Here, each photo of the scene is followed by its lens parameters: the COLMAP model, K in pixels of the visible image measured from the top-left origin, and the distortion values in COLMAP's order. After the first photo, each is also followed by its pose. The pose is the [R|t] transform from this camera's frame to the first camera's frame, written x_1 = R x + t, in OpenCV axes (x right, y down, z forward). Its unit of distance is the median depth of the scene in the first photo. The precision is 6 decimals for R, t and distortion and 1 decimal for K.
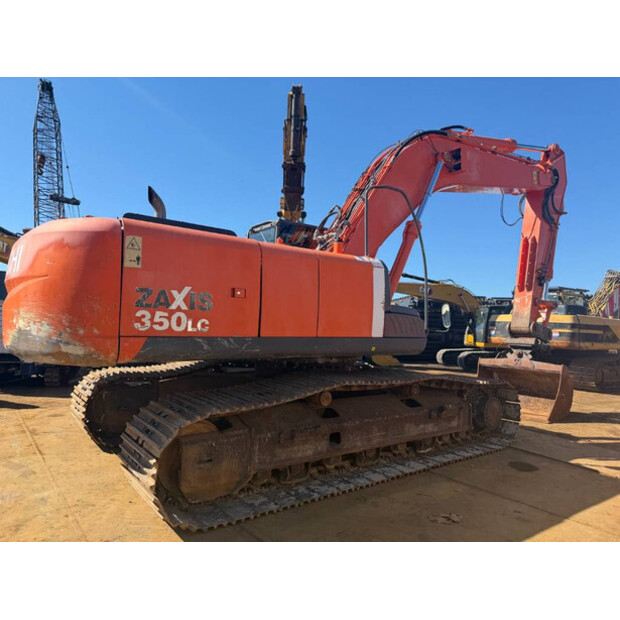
lens RADIAL K [[449.6, 0, 310.0], [0, 449.6, 310.0], [0, 0, 1]] dist [0.056158, -0.078417]
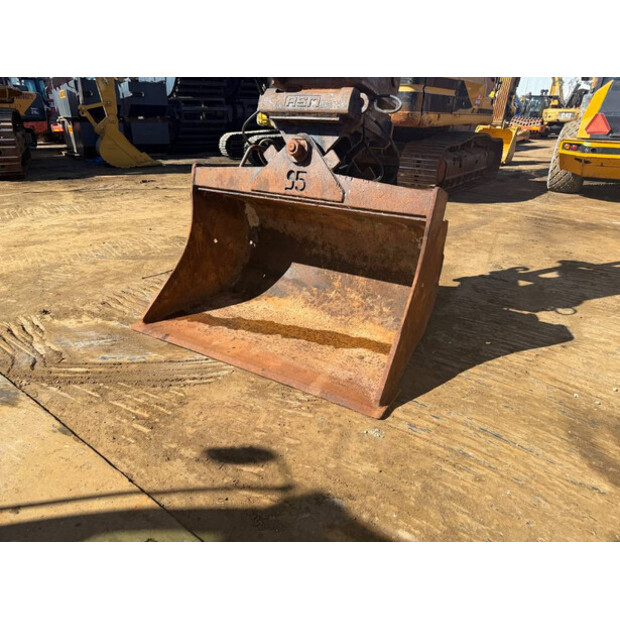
lens RADIAL K [[432.1, 0, 310.0], [0, 432.1, 310.0], [0, 0, 1]] dist [0.097721, -0.130837]
pose [[0.929532, -0.168374, 0.328057, 0.667646], [0.000809, 0.890593, 0.454801, 0.112278], [-0.368742, -0.422486, 0.827970, 1.346823]]
